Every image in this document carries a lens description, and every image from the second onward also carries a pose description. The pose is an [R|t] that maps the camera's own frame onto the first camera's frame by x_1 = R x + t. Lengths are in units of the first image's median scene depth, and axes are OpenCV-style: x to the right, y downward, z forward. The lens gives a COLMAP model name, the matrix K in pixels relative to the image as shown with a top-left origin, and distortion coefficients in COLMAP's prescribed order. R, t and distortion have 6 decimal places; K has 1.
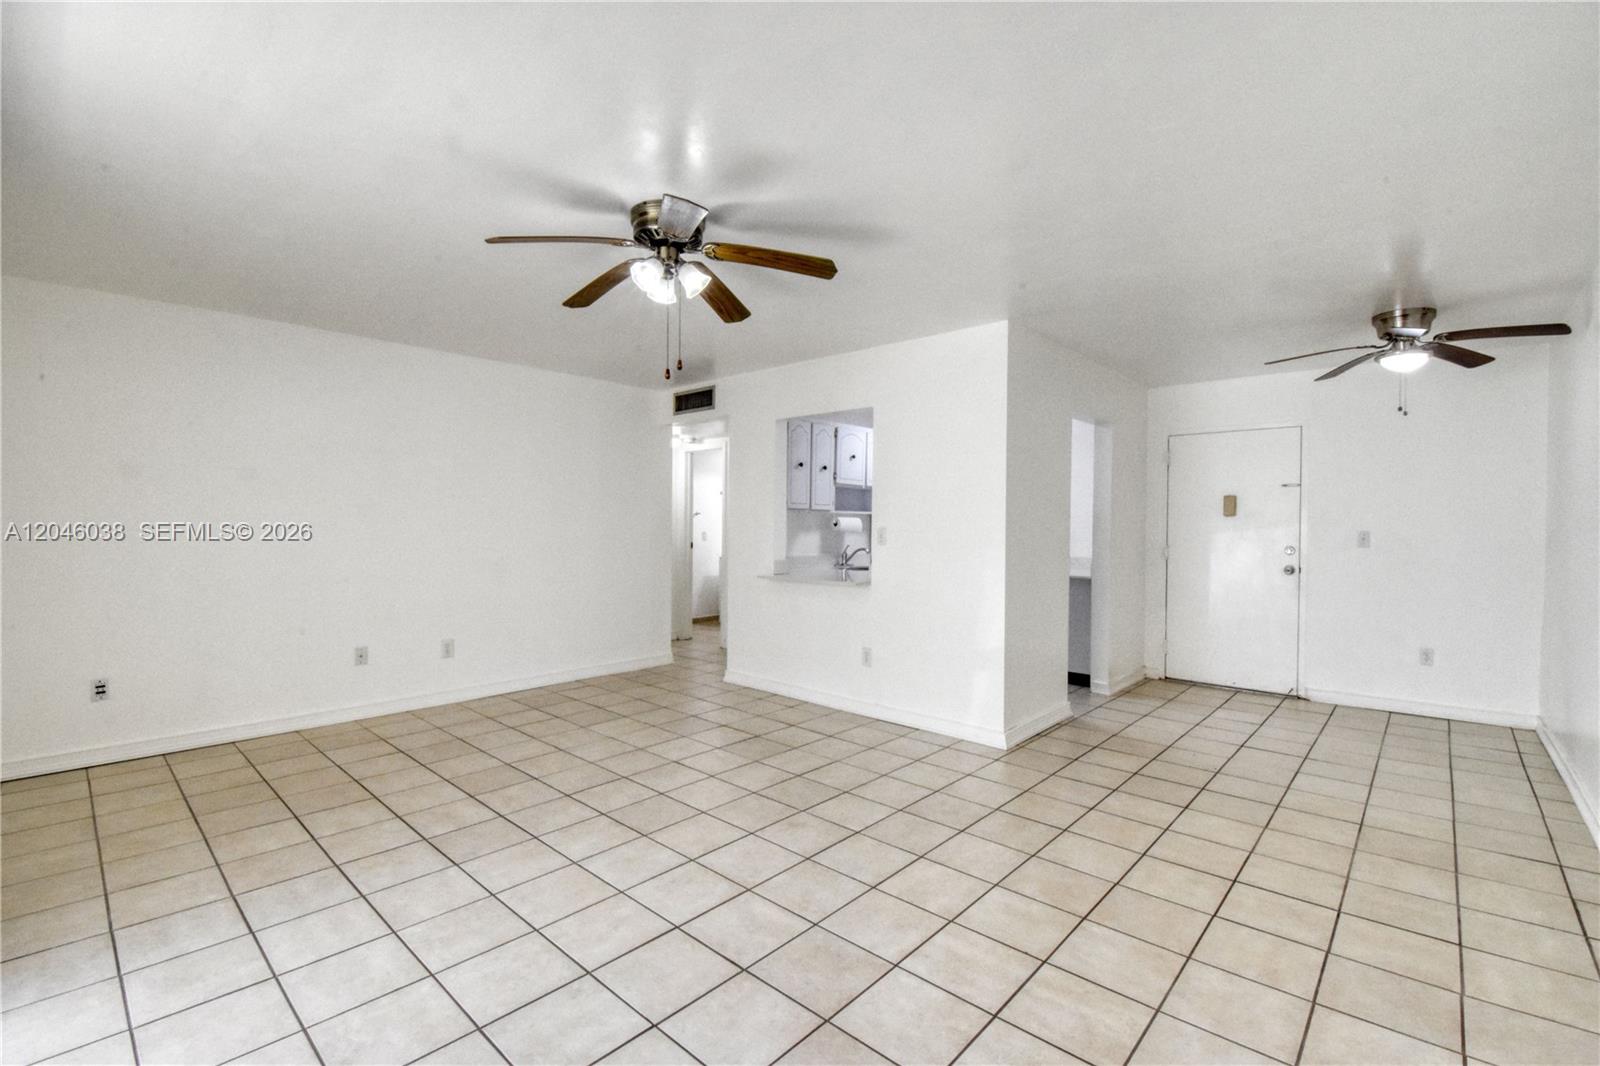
lens RADIAL K [[698.4, 0, 800.0], [0, 698.4, 533.0], [0, 0, 1]] dist [0.017346, -0.023226]
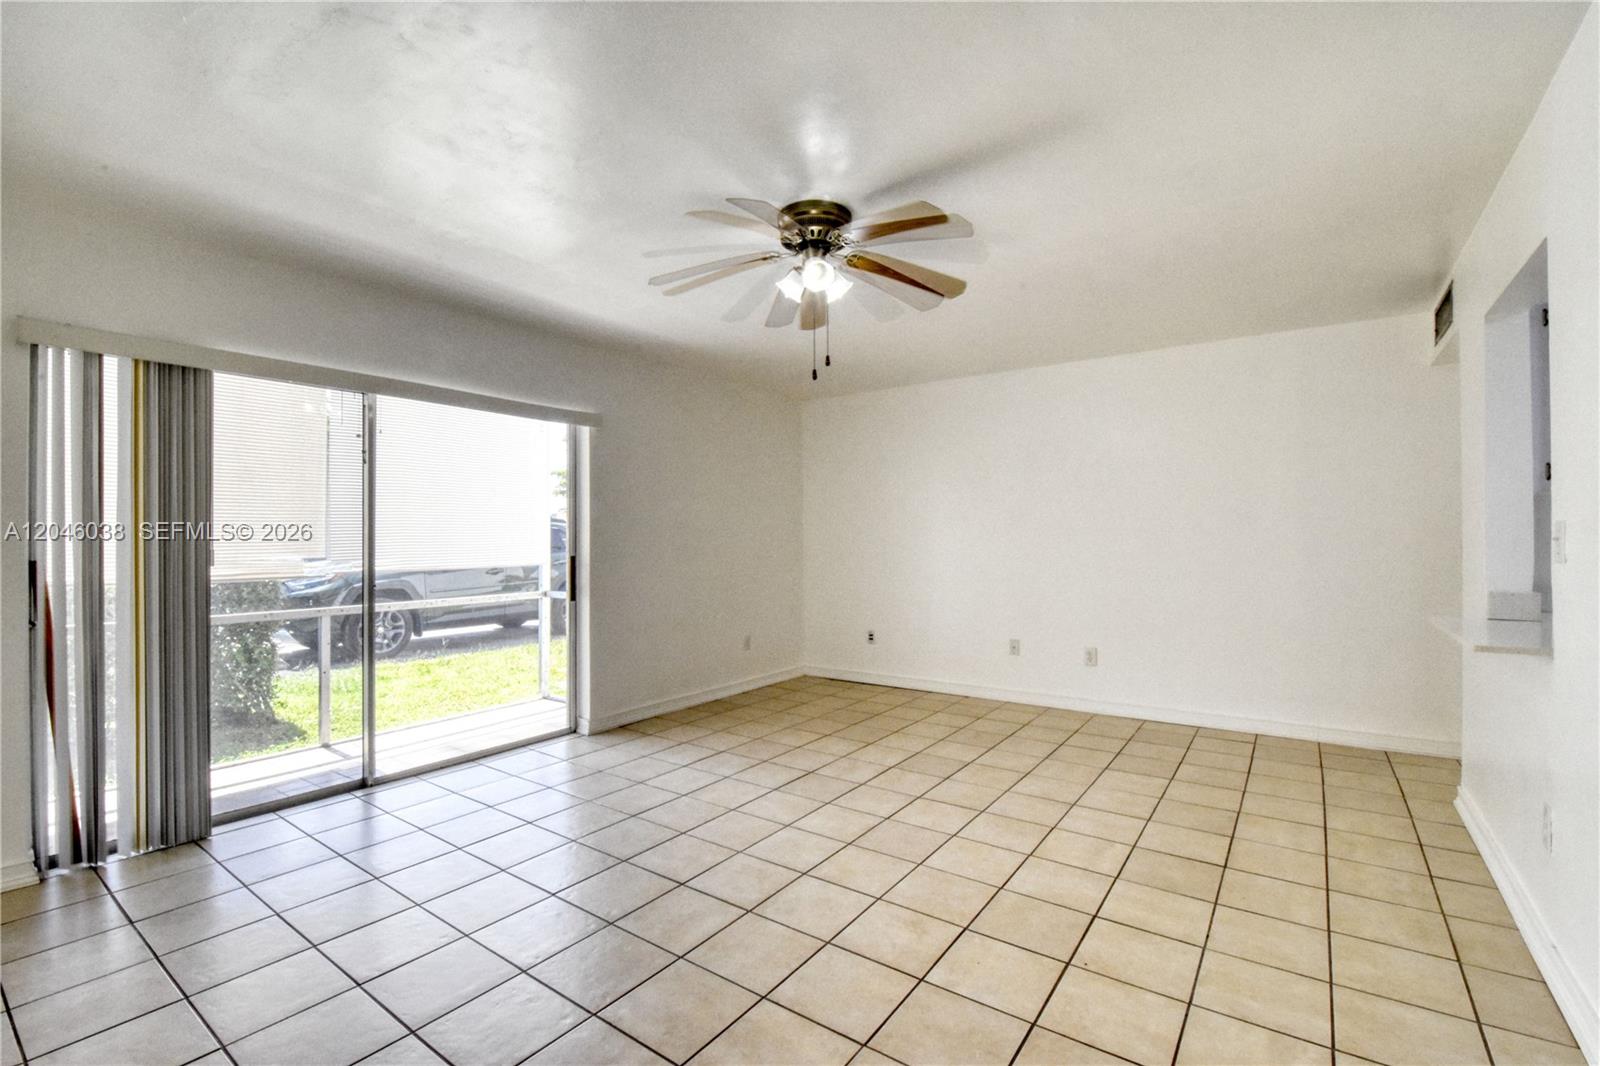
lens RADIAL K [[698.4, 0, 800.0], [0, 698.4, 533.0], [0, 0, 1]] dist [0.017346, -0.023226]
pose [[0.112767, -0.015541, -0.993500, 0.495869], [-0.004598, 0.999859, -0.016162, 0.008976], [0.993611, 0.006391, 0.112679, 0.541495]]
